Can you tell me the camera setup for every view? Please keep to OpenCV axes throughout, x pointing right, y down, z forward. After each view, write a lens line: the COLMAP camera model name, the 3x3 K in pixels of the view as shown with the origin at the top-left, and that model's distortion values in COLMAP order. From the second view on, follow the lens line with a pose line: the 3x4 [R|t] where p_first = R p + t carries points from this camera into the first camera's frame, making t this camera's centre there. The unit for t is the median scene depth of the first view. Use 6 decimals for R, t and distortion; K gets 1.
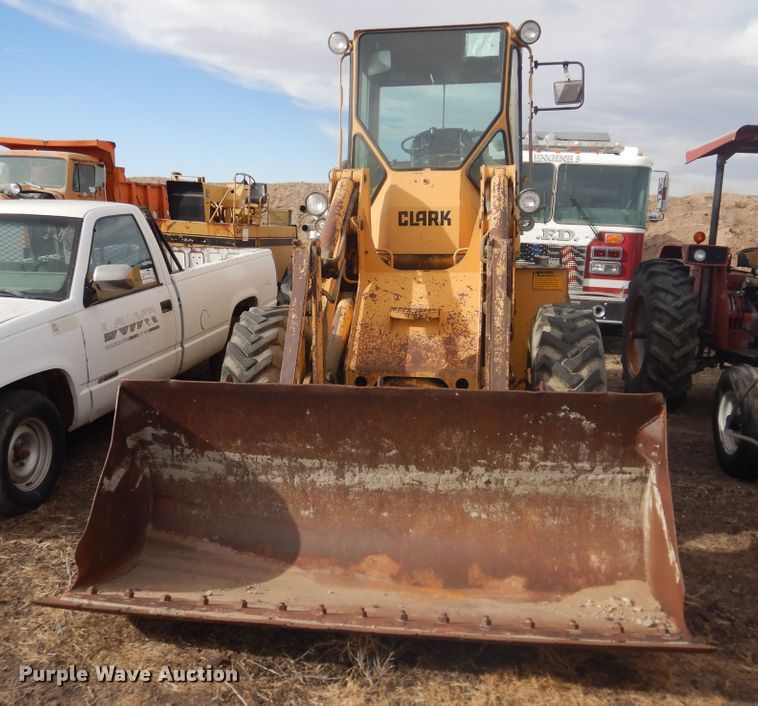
lens RADIAL K [[796.9, 0, 377.5], [0, 796.9, 392.9], [0, 0, 1]] dist [0.002394, 0.030998]
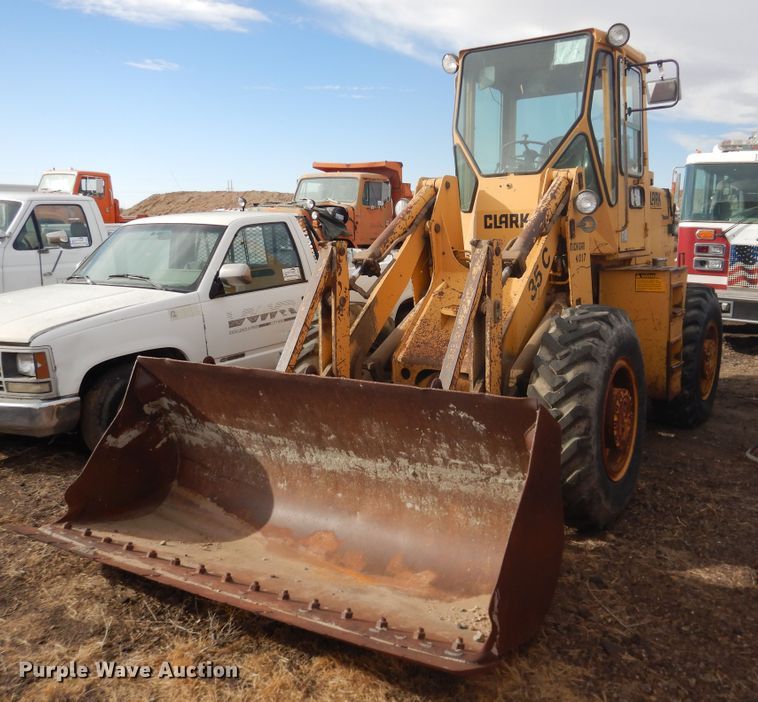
lens RADIAL K [[737.6, 0, 438.6], [0, 737.6, 351.4], [0, 0, 1]] dist [0.003040, 0.004186]
pose [[0.929224, 0.048185, -0.366362, 0.483917], [-0.065461, 0.997246, -0.034873, -0.014261], [0.363673, 0.056387, 0.929819, 0.116195]]
